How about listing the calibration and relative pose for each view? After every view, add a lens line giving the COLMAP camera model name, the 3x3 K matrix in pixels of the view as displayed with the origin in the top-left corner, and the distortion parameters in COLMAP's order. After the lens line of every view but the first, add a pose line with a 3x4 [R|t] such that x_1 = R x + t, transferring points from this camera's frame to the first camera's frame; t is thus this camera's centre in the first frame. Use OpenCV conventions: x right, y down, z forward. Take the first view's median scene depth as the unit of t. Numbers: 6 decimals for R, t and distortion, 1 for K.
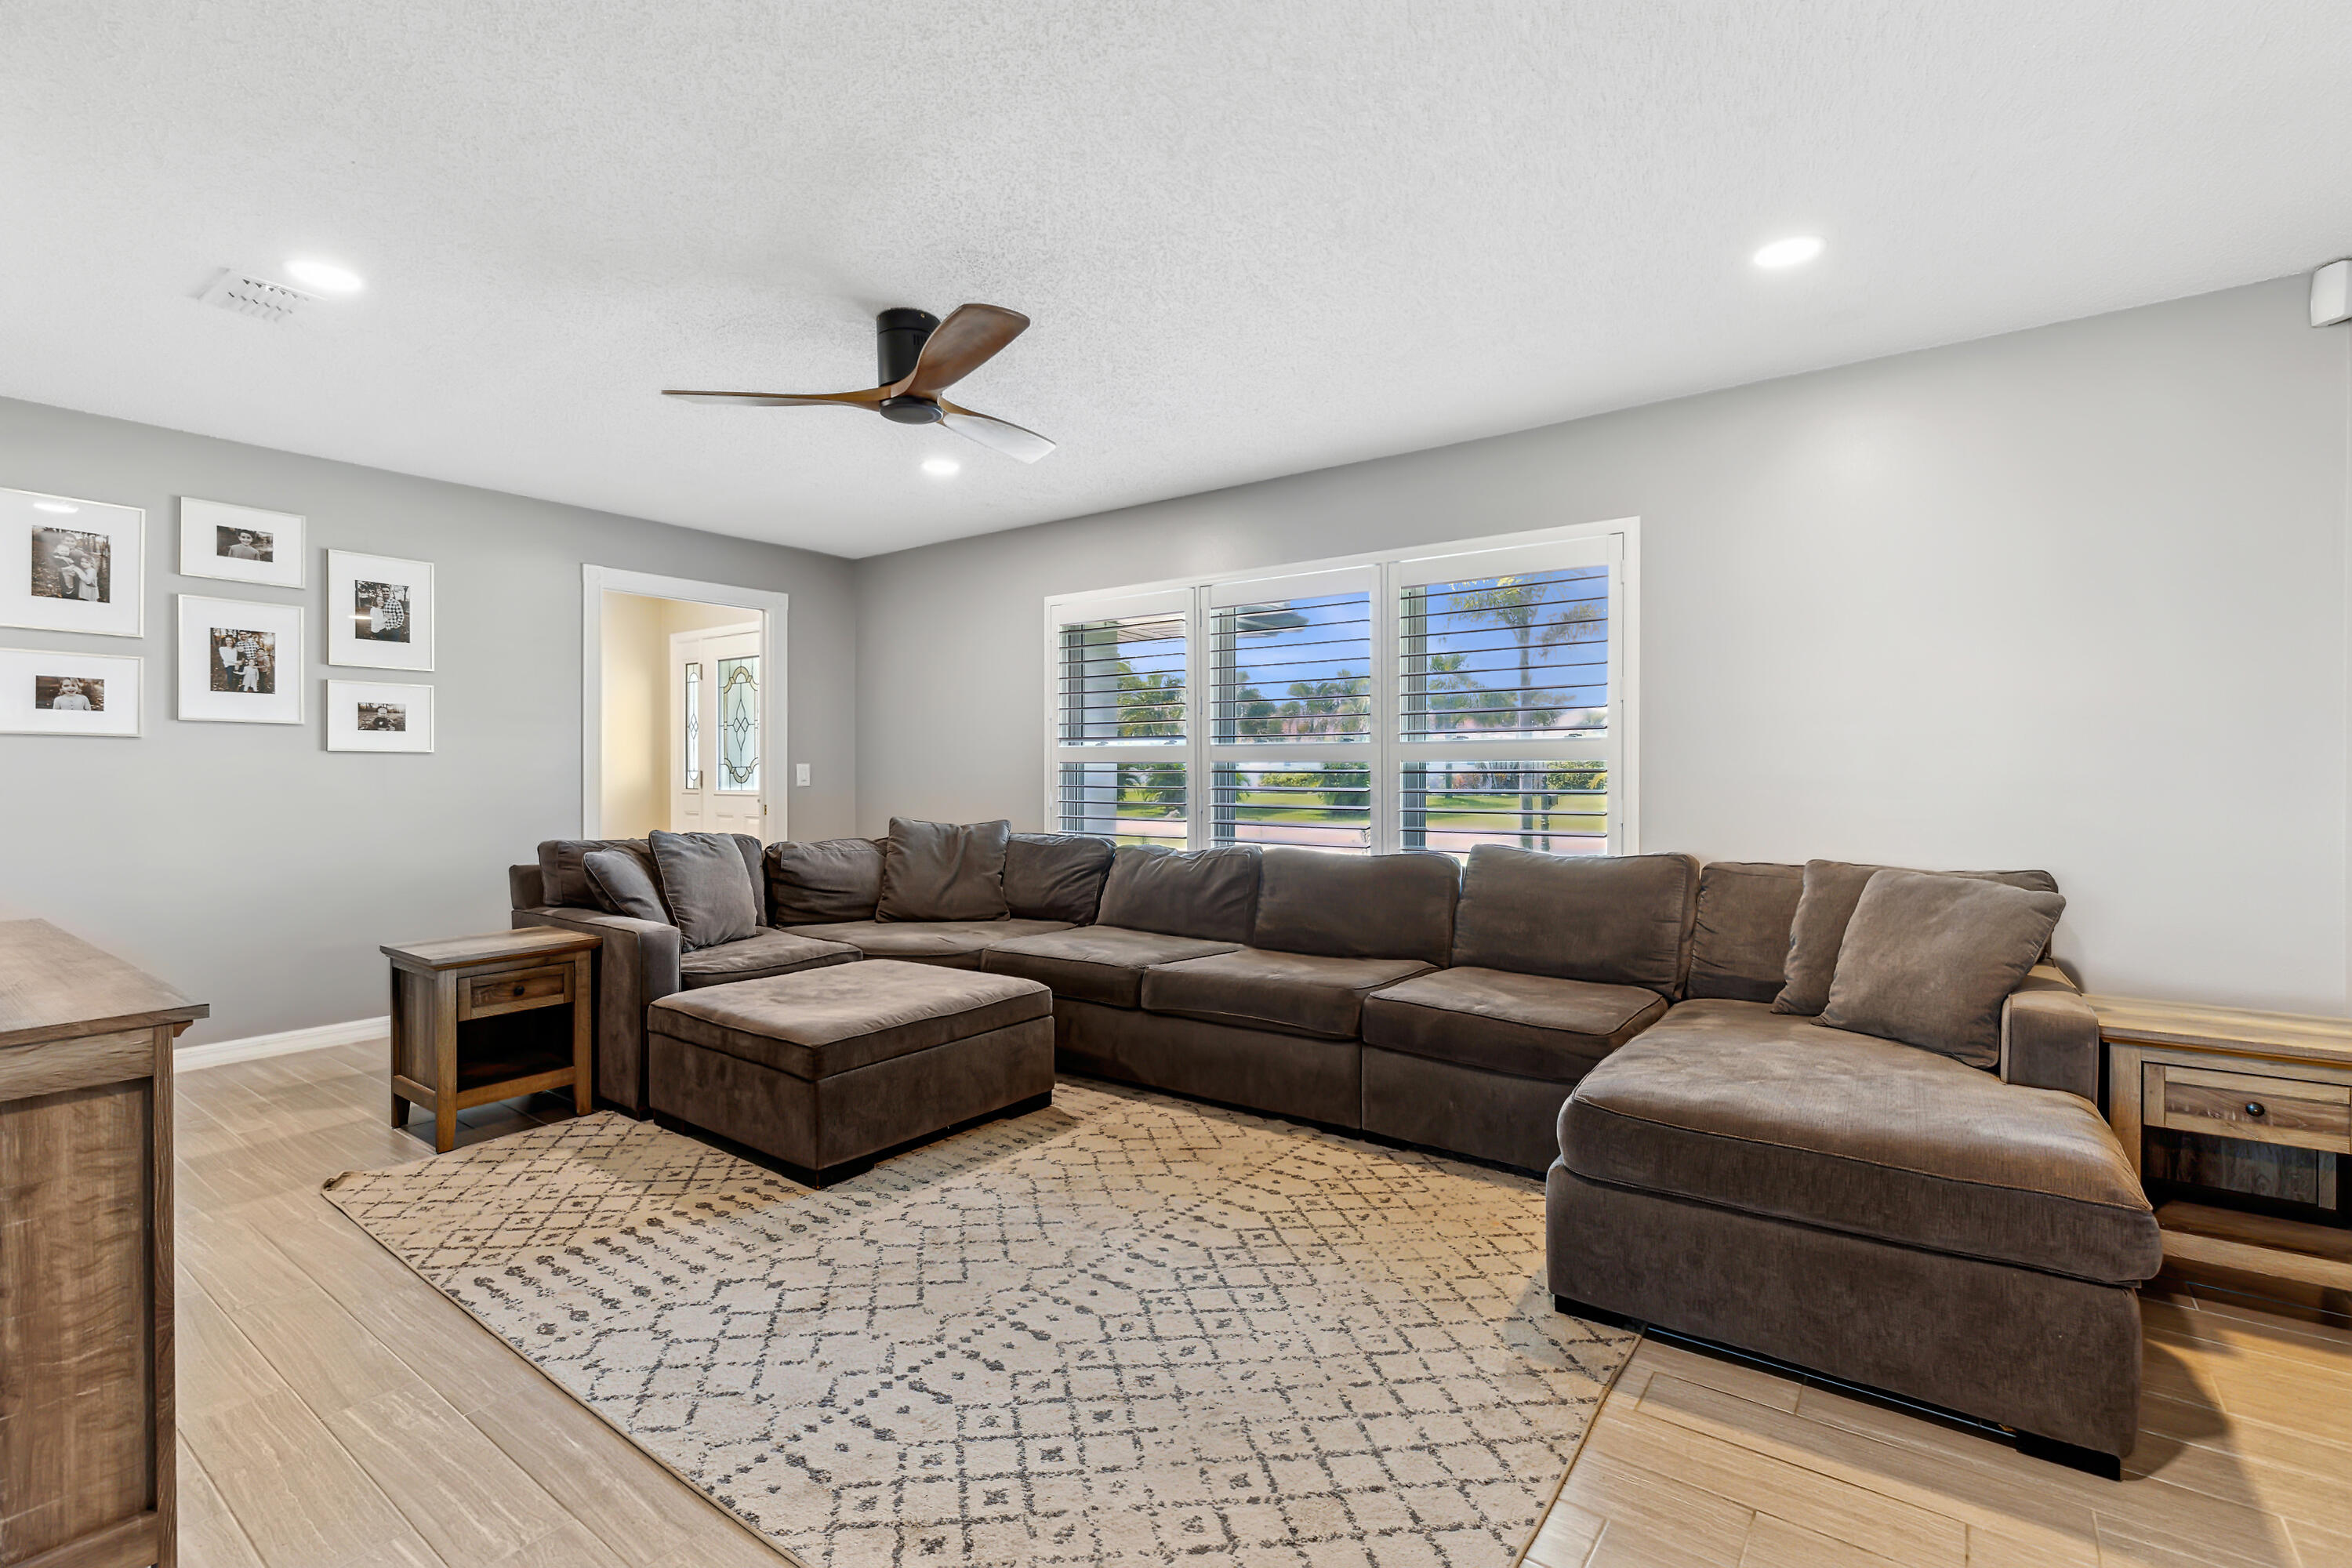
lens RADIAL K [[1060.1, 0, 1182.7], [0, 1060.1, 778.1], [0, 0, 1]] dist [-0.000197, 0.000147]
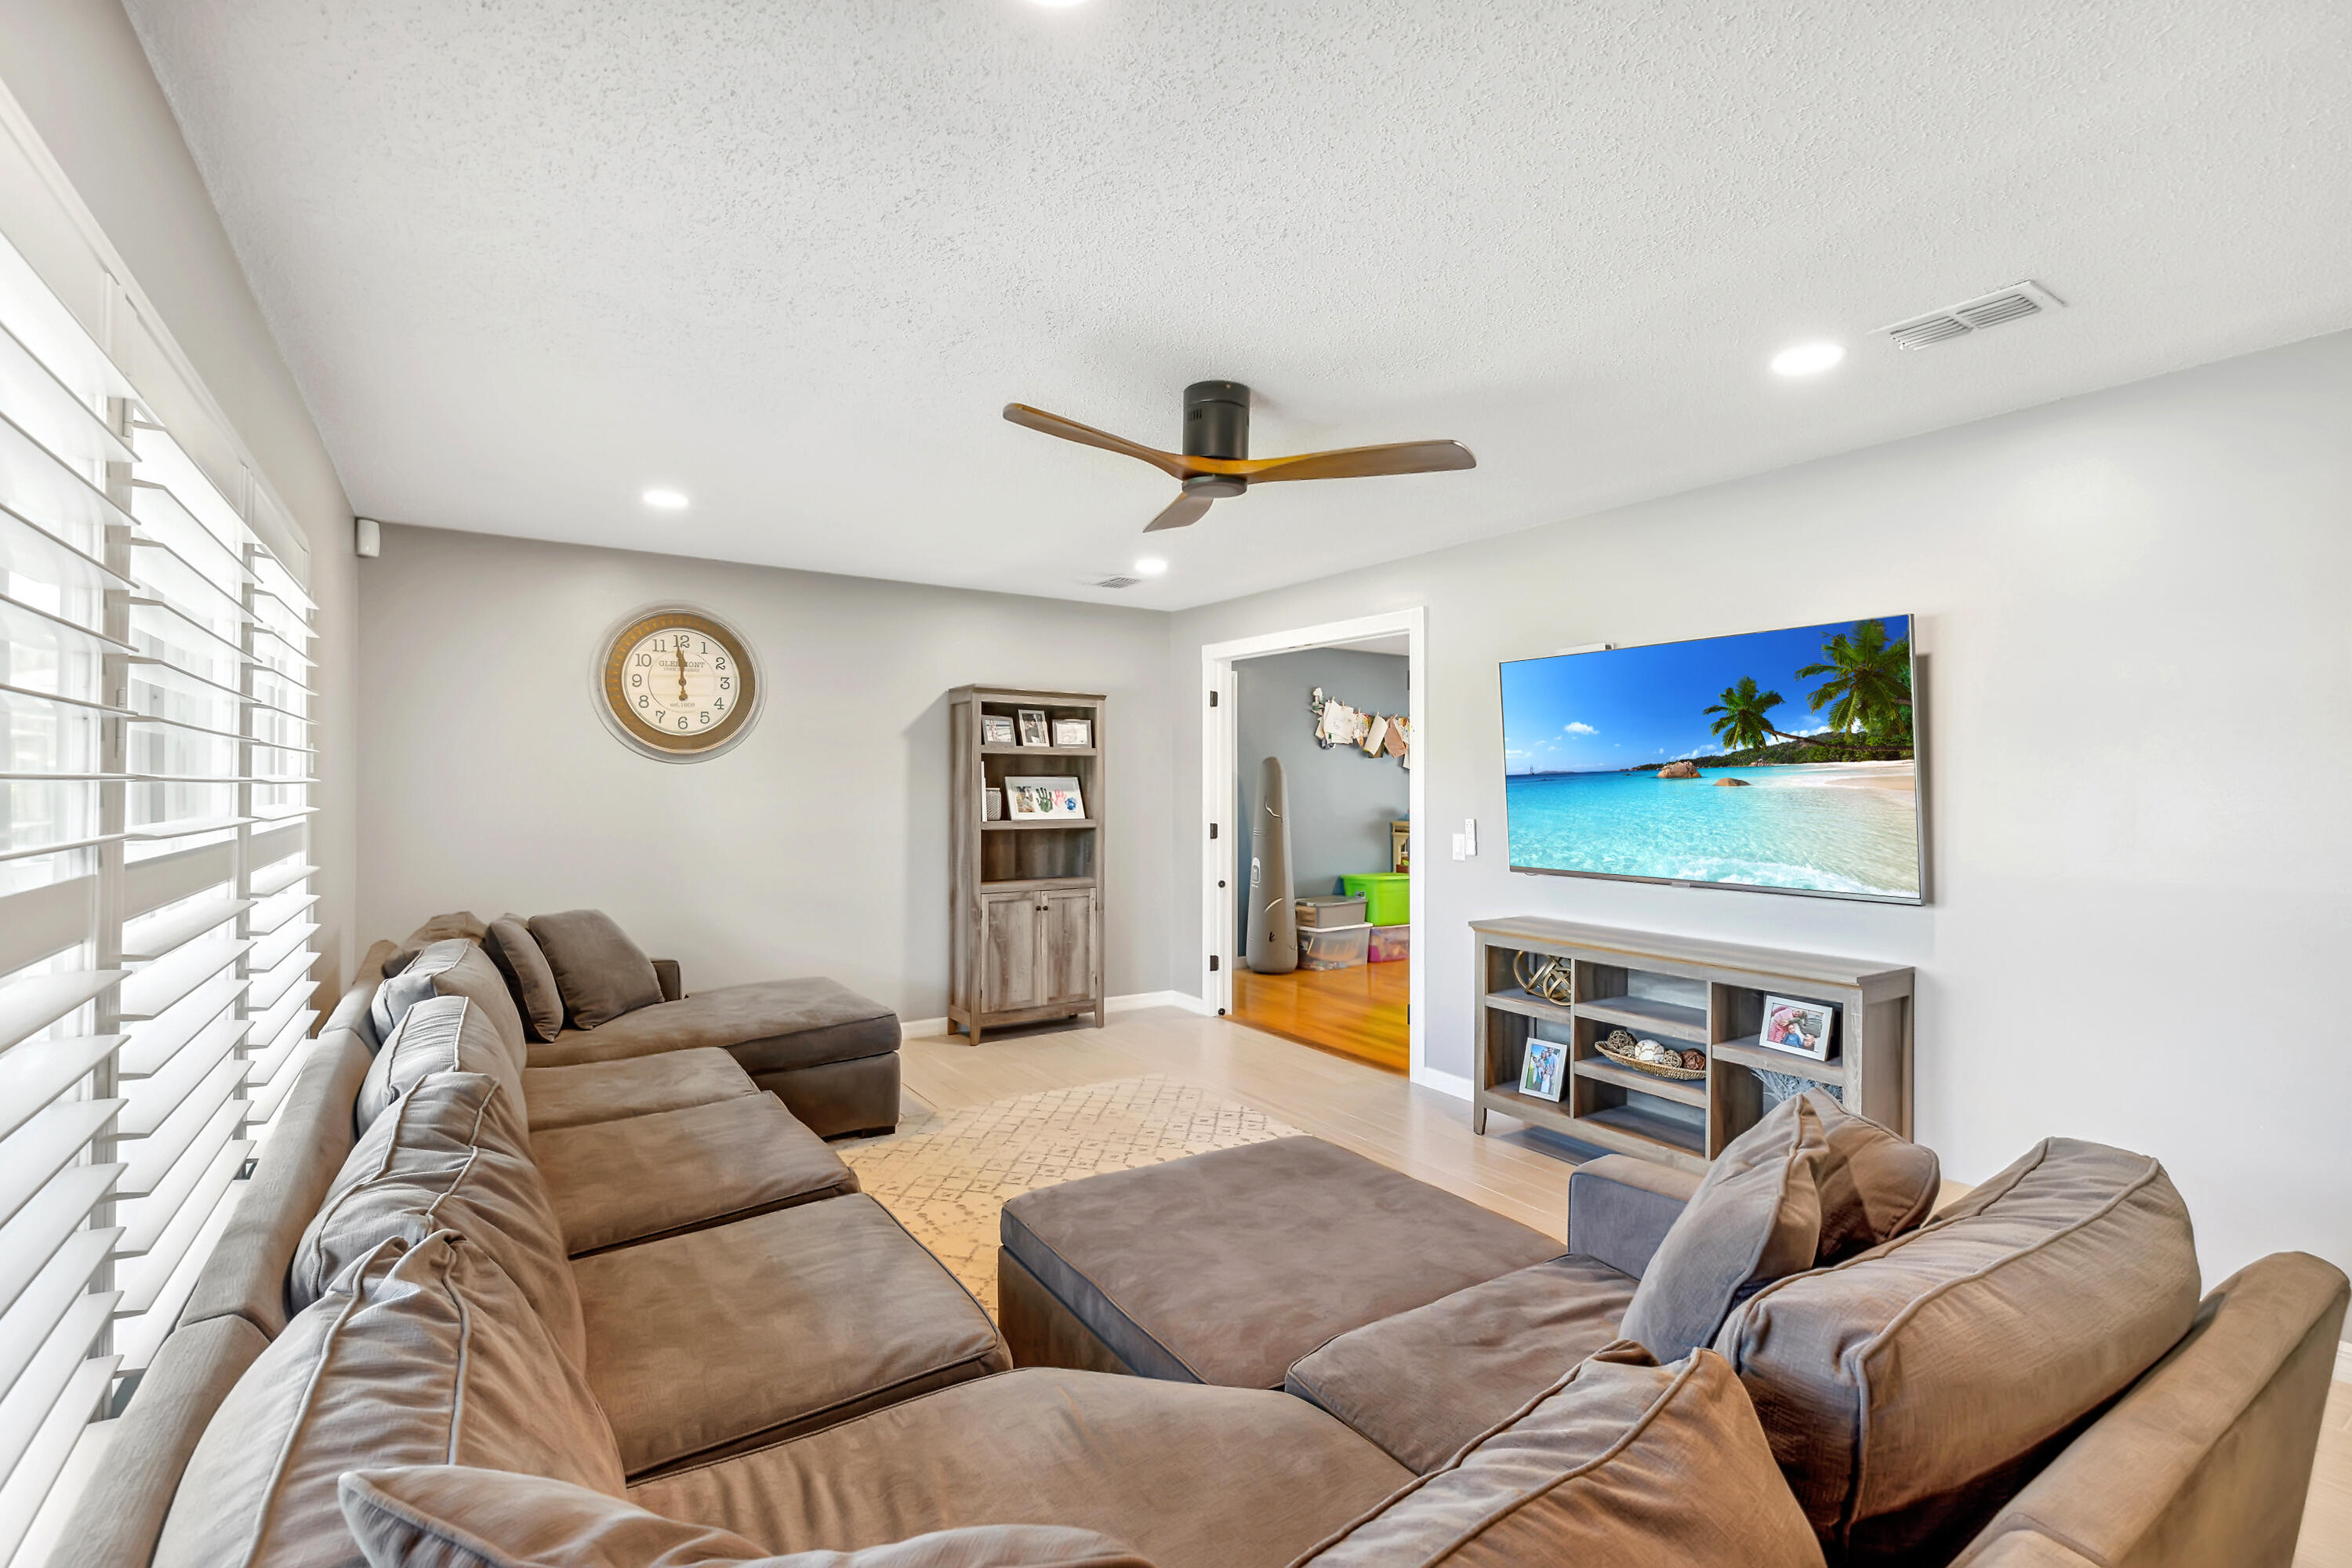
lens RADIAL K [[1060.1, 0, 1182.7], [0, 1060.1, 778.1], [0, 0, 1]] dist [-0.000197, 0.000147]
pose [[-0.943812, 0.002089, 0.330476, -0.740159], [0.001677, 0.999997, -0.001529, -0.112459], [-0.330478, -0.000889, -0.943813, 2.603819]]
